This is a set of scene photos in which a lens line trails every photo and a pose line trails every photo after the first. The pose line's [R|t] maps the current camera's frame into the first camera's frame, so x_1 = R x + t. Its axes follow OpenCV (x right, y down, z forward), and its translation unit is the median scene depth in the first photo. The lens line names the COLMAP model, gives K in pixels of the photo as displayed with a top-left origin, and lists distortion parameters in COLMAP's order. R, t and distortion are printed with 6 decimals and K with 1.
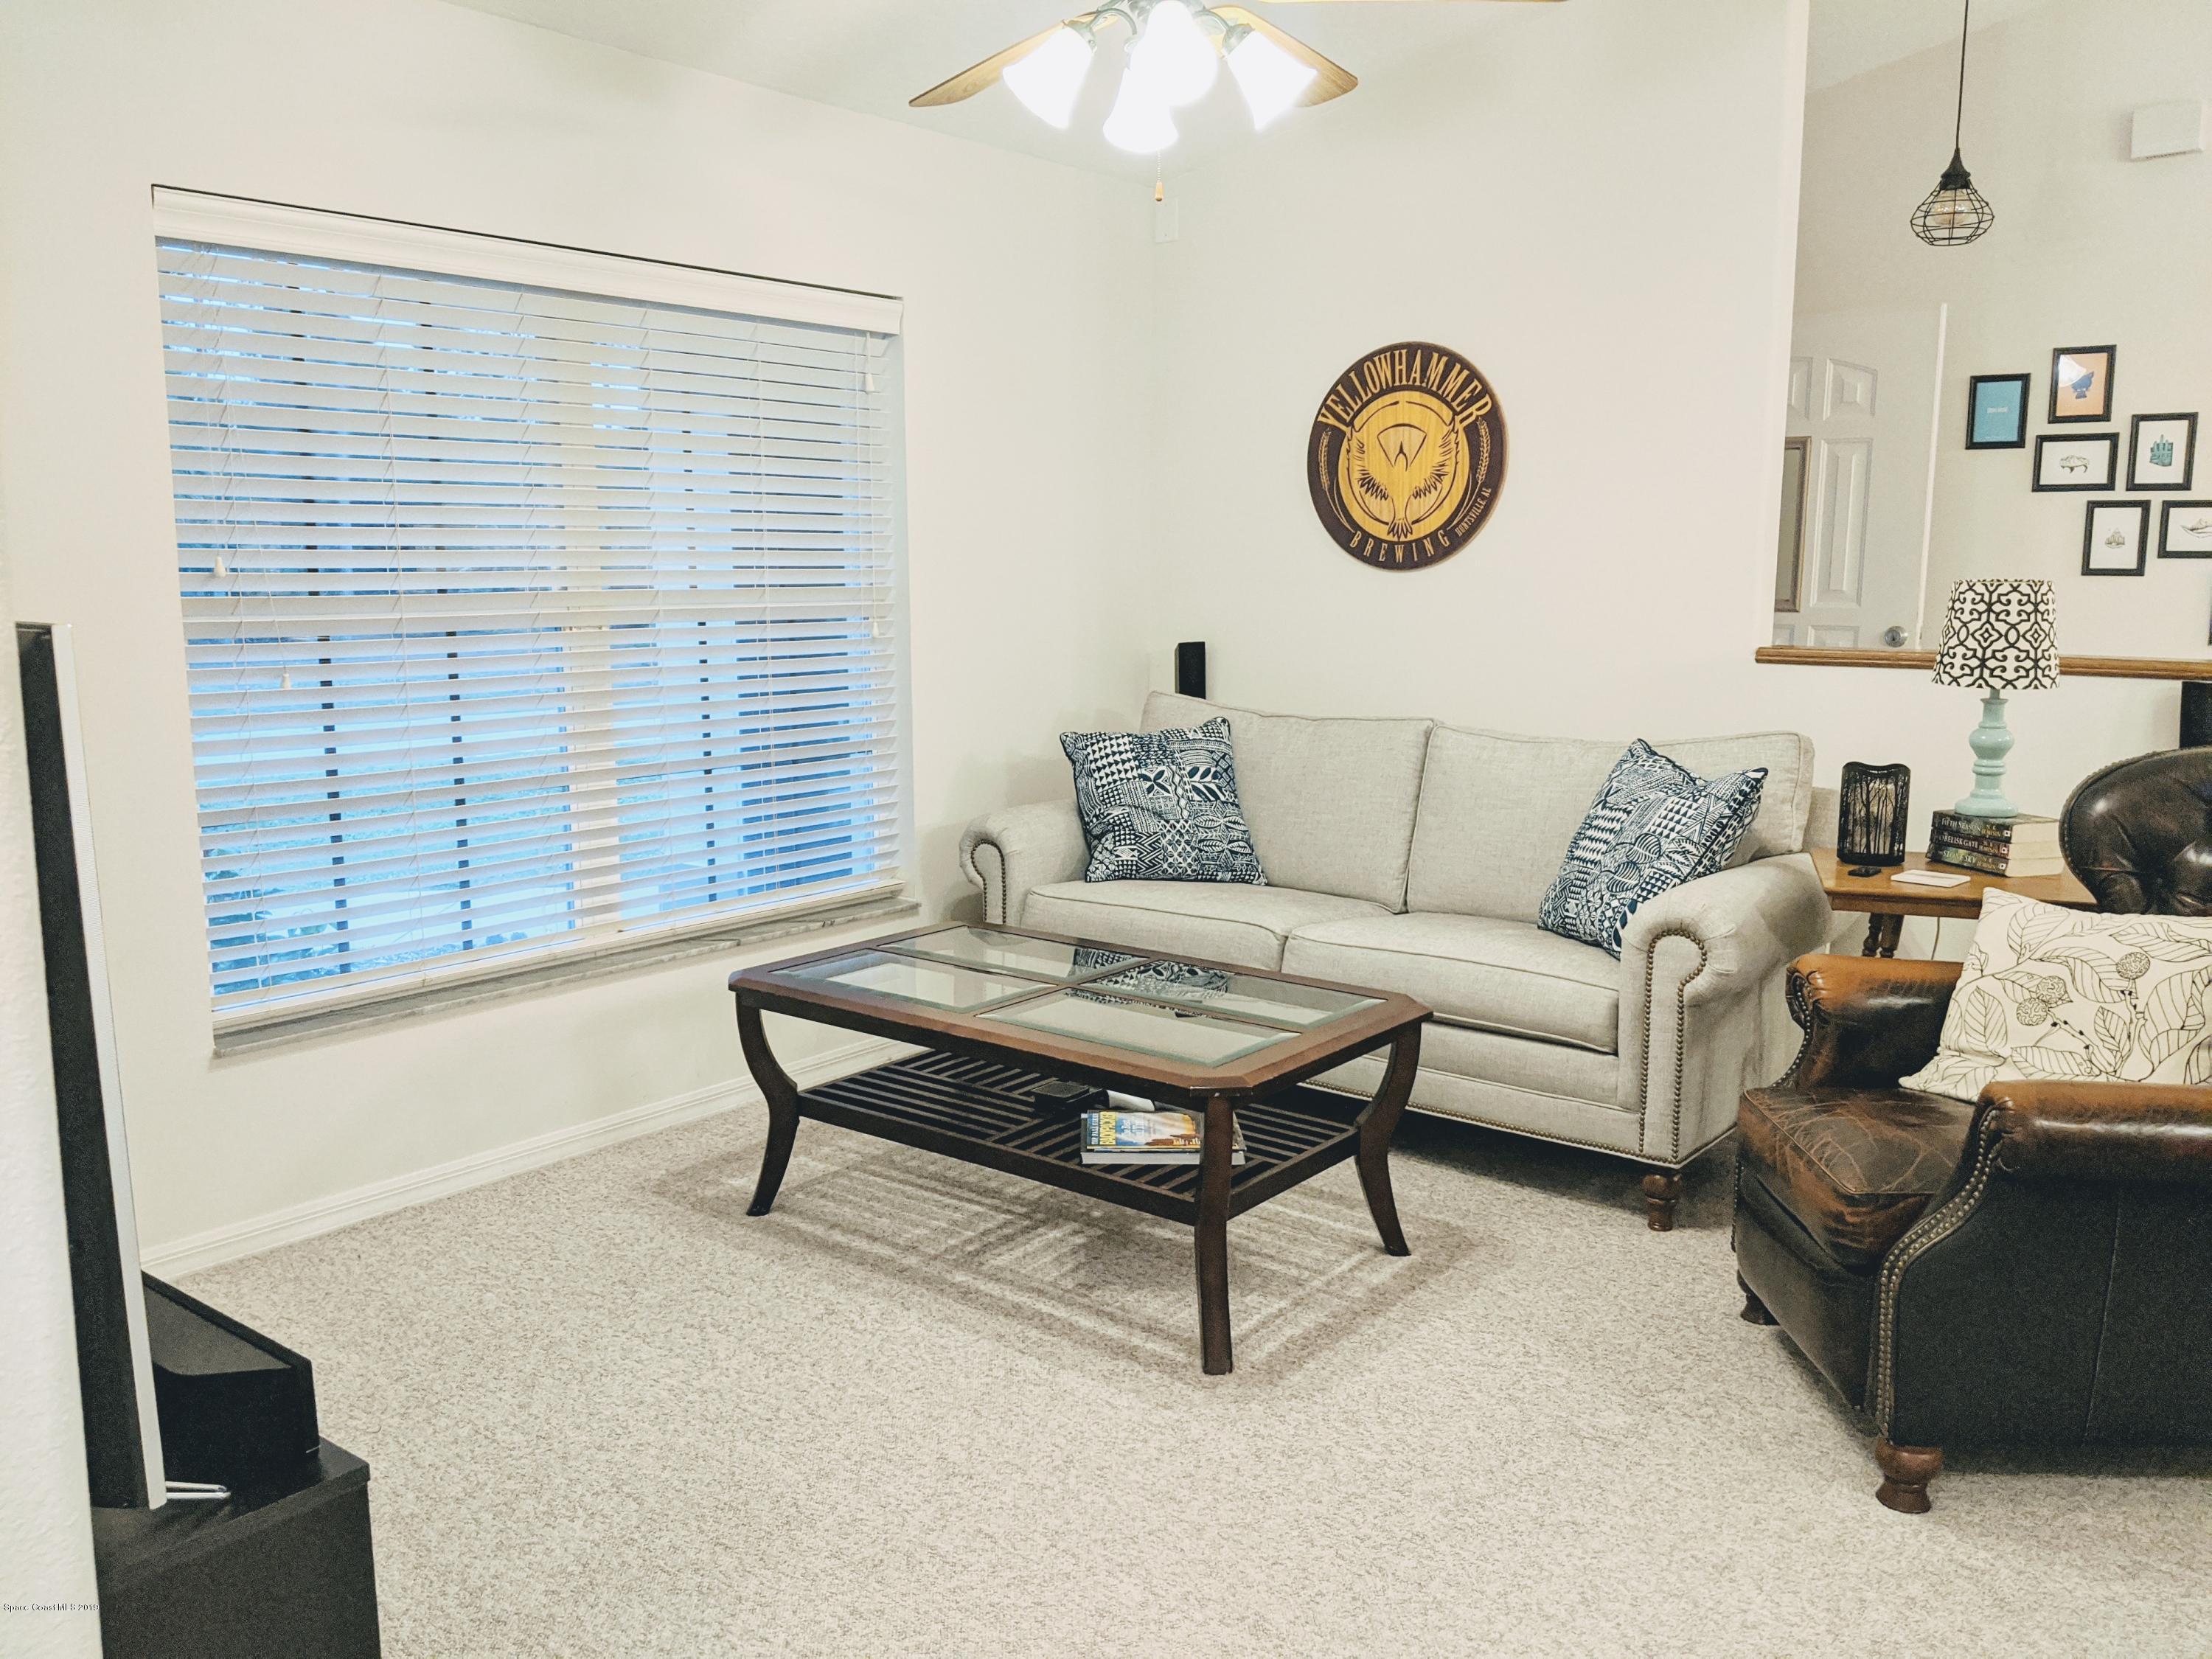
lens RADIAL K [[1766.1, 0, 1087.7], [0, 1766.1, 834.3], [0, 0, 1]] dist [0.074576, -0.120880]
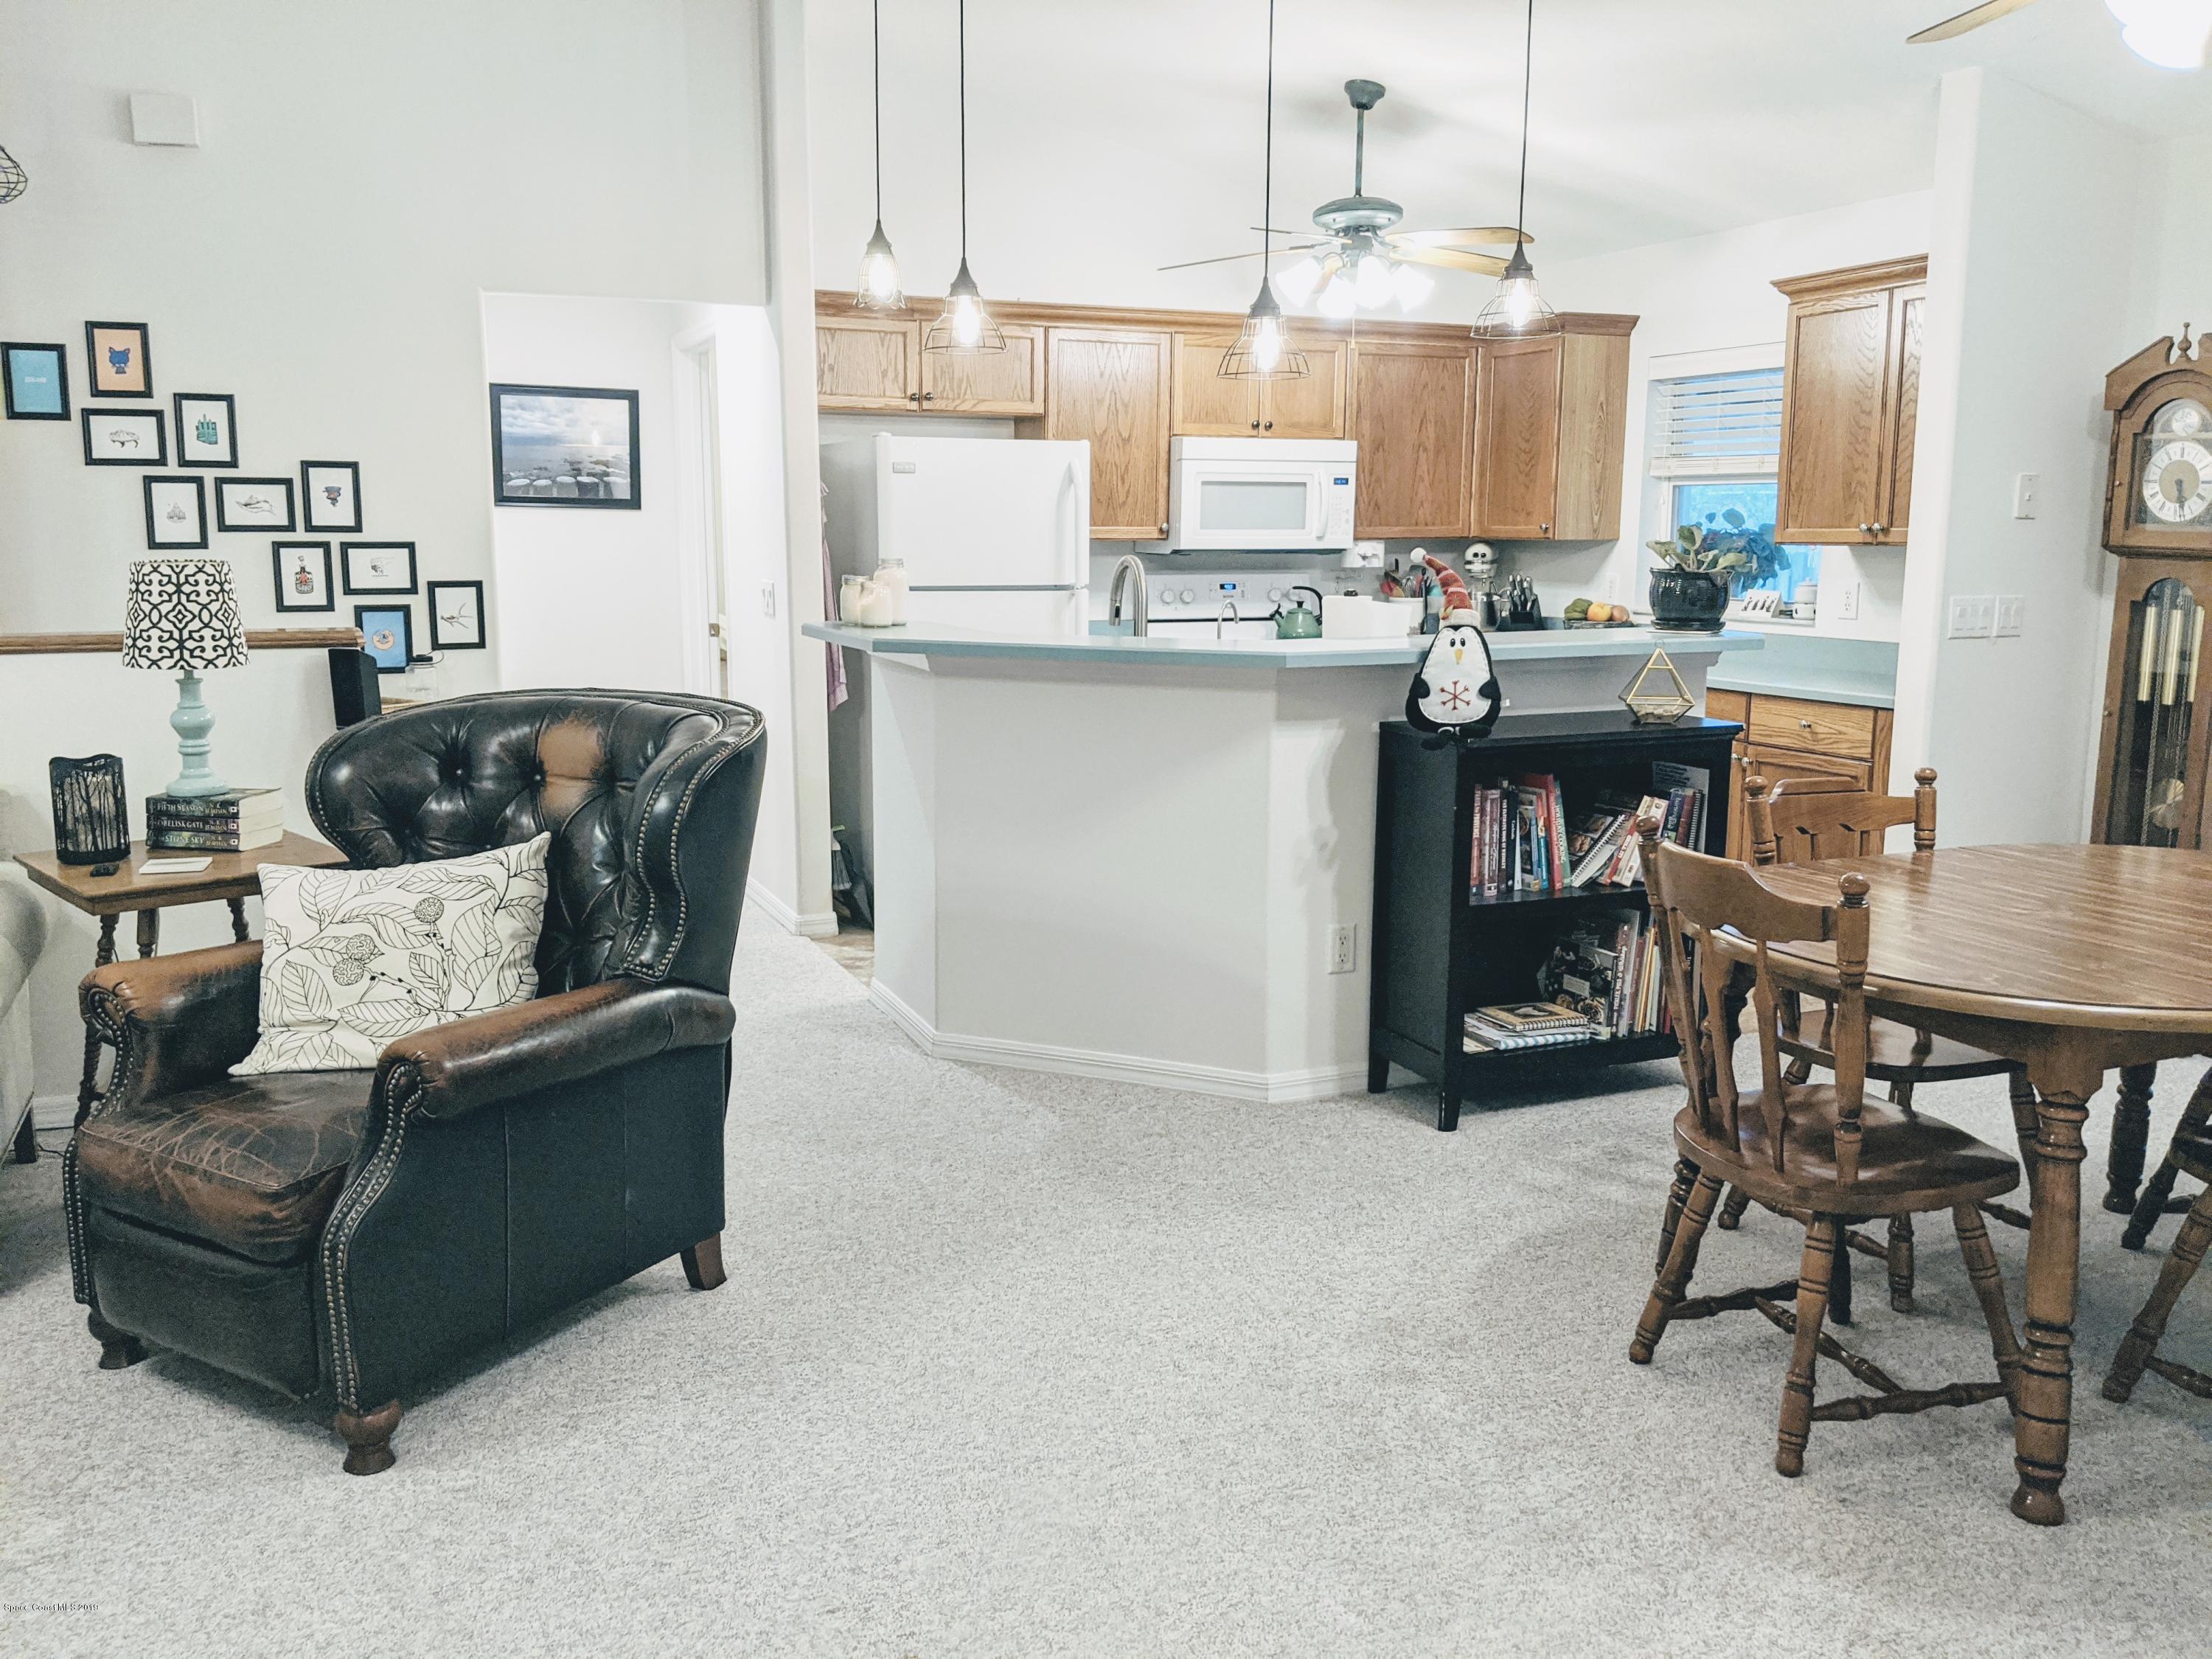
lens RADIAL K [[1766.1, 0, 1076.4], [0, 1766.1, 802.9], [0, 0, 1]] dist [0.074576, -0.120880]
pose [[0.473573, -0.138412, 0.869811, -0.143632], [0.134234, 0.987380, 0.084036, -0.025307], [-0.870465, 0.076961, 0.486176, 0.086288]]
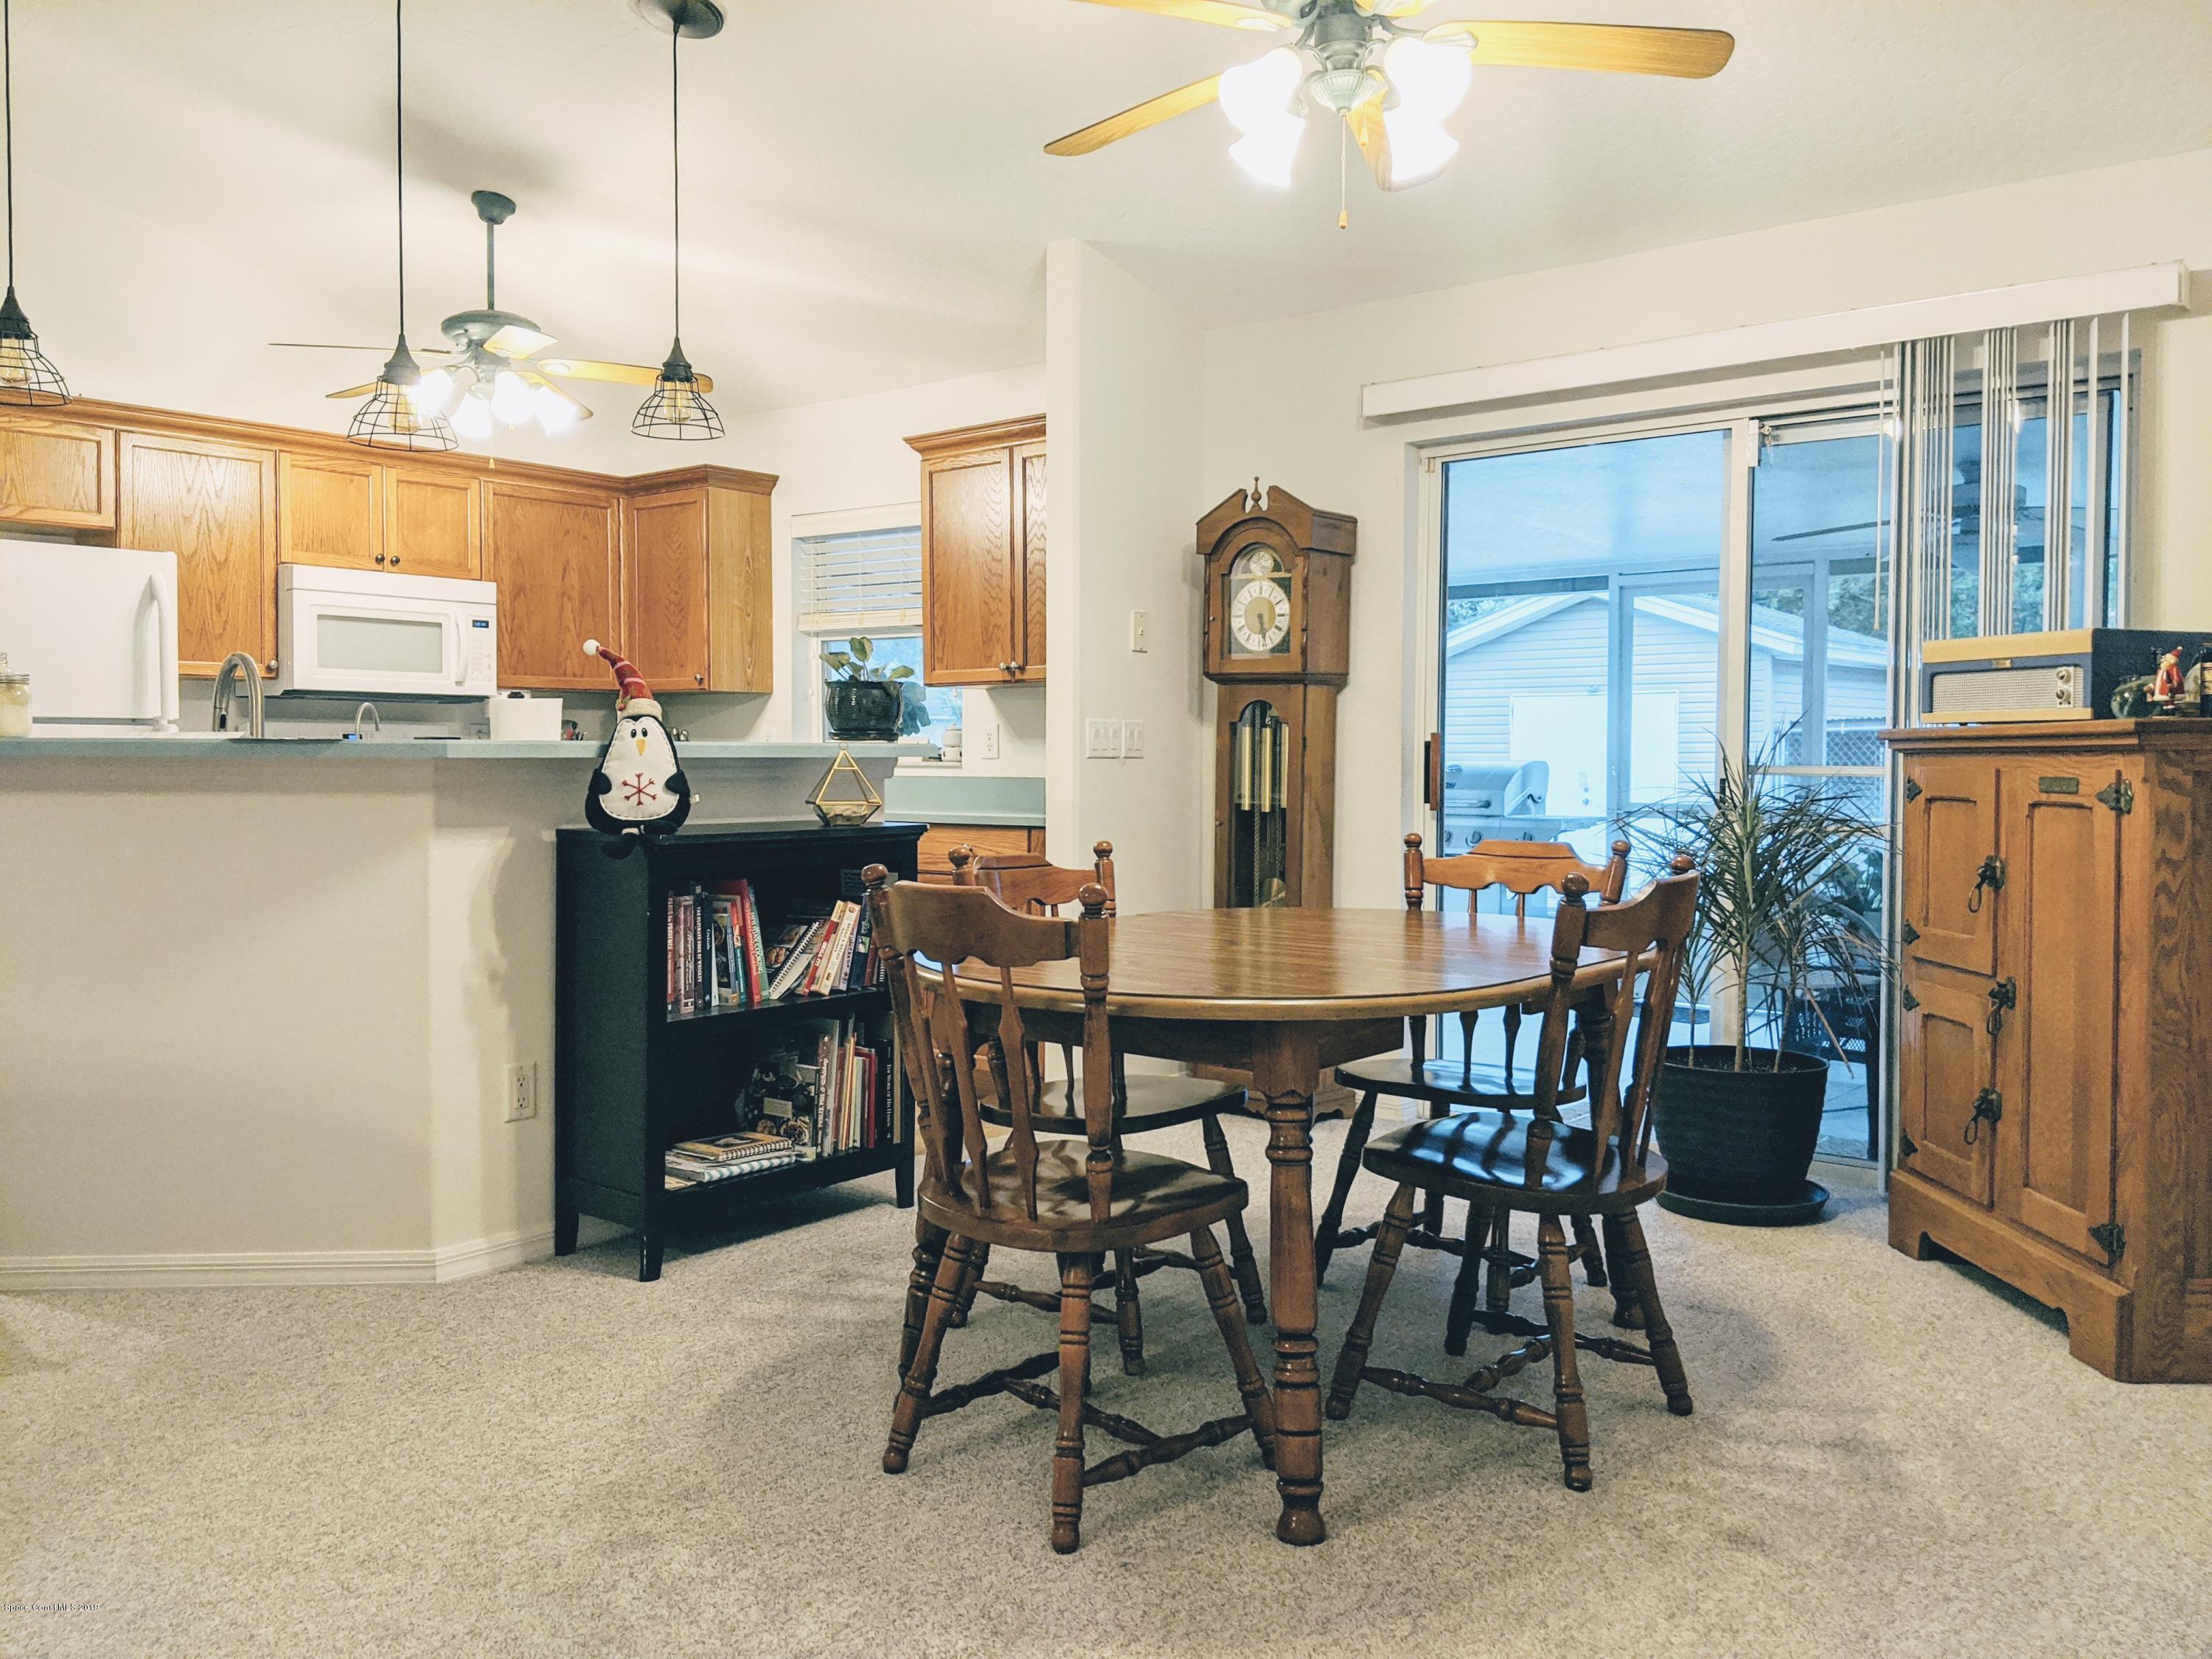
lens RADIAL K [[1766.1, 0, 1057.6], [0, 1766.1, 813.2], [0, 0, 1]] dist [0.074576, -0.120880]
pose [[0.021006, -0.035966, 0.999132, -0.068104], [0.151576, 0.987915, 0.032375, 0.051661], [-0.988222, 0.150764, 0.026204, 0.155135]]
